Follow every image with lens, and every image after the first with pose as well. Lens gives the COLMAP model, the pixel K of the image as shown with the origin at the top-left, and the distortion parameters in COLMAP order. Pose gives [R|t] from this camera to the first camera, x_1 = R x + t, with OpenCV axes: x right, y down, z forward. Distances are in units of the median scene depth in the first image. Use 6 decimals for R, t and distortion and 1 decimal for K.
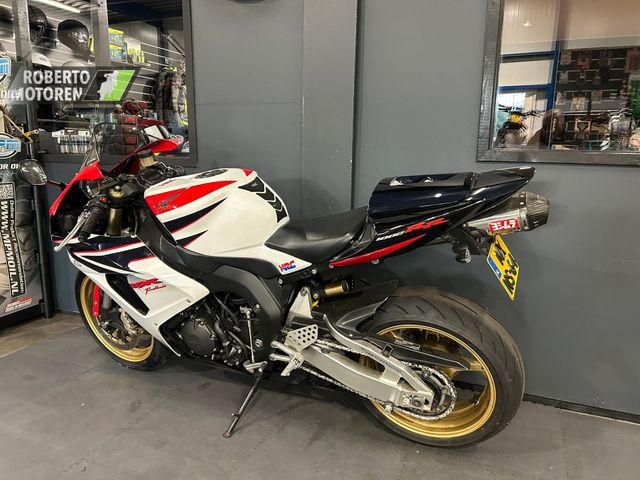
lens RADIAL K [[474.9, 0, 320.0], [0, 474.9, 240.0], [0, 0, 1]] dist [0.095533, -0.104015]
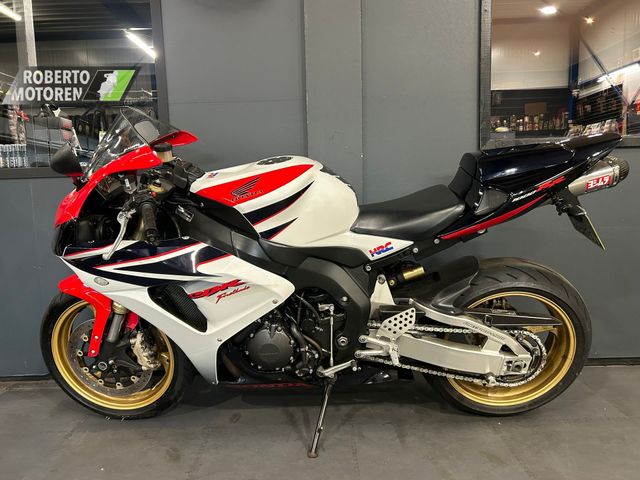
lens RADIAL K [[476.0, 0, 320.0], [0, 476.0, 240.0], [0, 0, 1]] dist [0.106060, -0.126298]
pose [[0.927306, -0.079602, 0.365742, -0.497138], [0.111272, 0.991575, -0.066308, 0.080628], [-0.357382, 0.102185, 0.928351, 0.146089]]
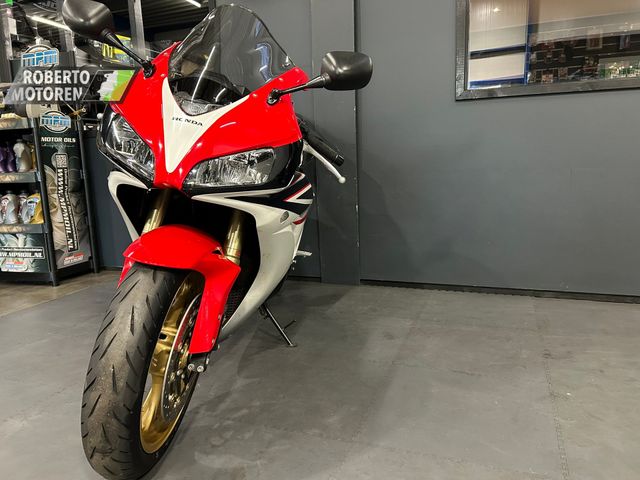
lens RADIAL K [[478.3, 0, 320.0], [0, 478.3, 240.0], [0, 0, 1]] dist [0.006967, 0.004289]
pose [[0.998499, -0.053624, 0.011105, -0.064881], [0.053871, 0.998276, -0.023292, 0.239404], [-0.009837, 0.023856, 0.999667, -0.262333]]
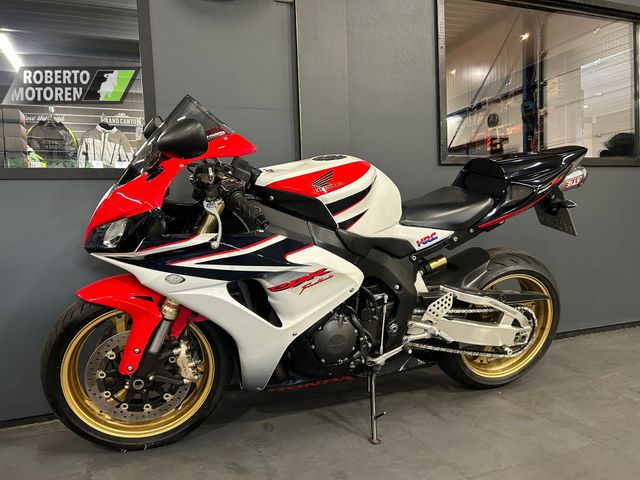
lens RADIAL K [[476.0, 0, 320.0], [0, 476.0, 240.0], [0, 0, 1]] dist [0.106060, -0.126298]
pose [[0.733965, -0.070537, 0.675515, -0.900133], [0.176188, 0.980319, -0.089068, 0.101910], [-0.655937, 0.184390, 0.731947, 0.355719]]
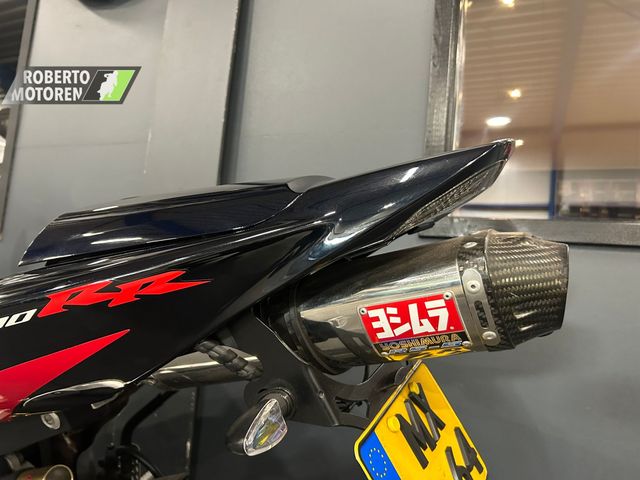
lens RADIAL K [[476.0, 0, 320.0], [0, 476.0, 240.0], [0, 0, 1]] dist [0.106060, -0.126298]
pose [[0.997453, 0.070530, -0.010620, 0.253242], [-0.070608, 0.955376, -0.286829, 0.006311], [-0.010084, 0.286849, 0.957923, 0.552907]]
